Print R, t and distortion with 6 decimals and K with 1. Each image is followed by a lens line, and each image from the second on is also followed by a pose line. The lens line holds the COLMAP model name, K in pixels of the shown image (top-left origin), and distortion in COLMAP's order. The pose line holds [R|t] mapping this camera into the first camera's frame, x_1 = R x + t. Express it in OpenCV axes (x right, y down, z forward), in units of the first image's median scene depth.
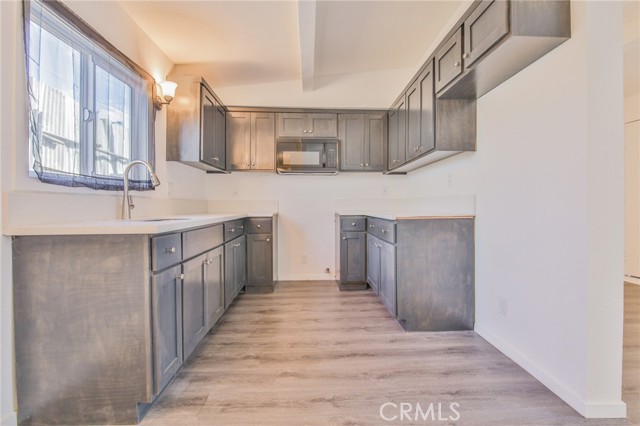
lens RADIAL K [[318.4, 0, 318.5], [0, 318.4, 209.7], [0, 0, 1]] dist [0.002049, -0.010621]
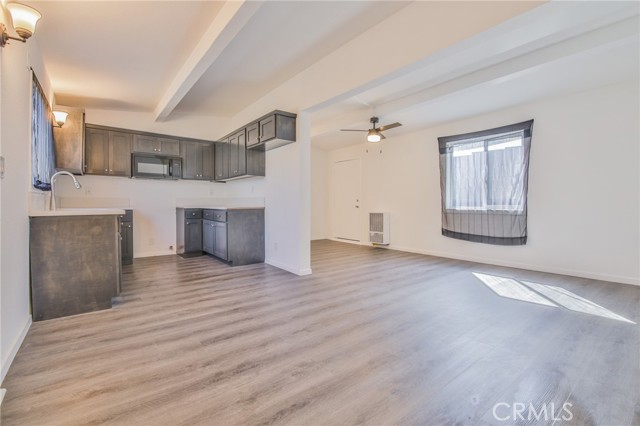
lens RADIAL K [[291.5, 0, 322.9], [0, 291.5, 206.1], [0, 0, 1]] dist [-0.003245, -0.000115]
pose [[0.799788, -0.000634, 0.600282, -0.372298], [0.002743, 0.999993, -0.002598, 0.018078], [-0.600276, 0.003724, 0.799784, -0.805525]]
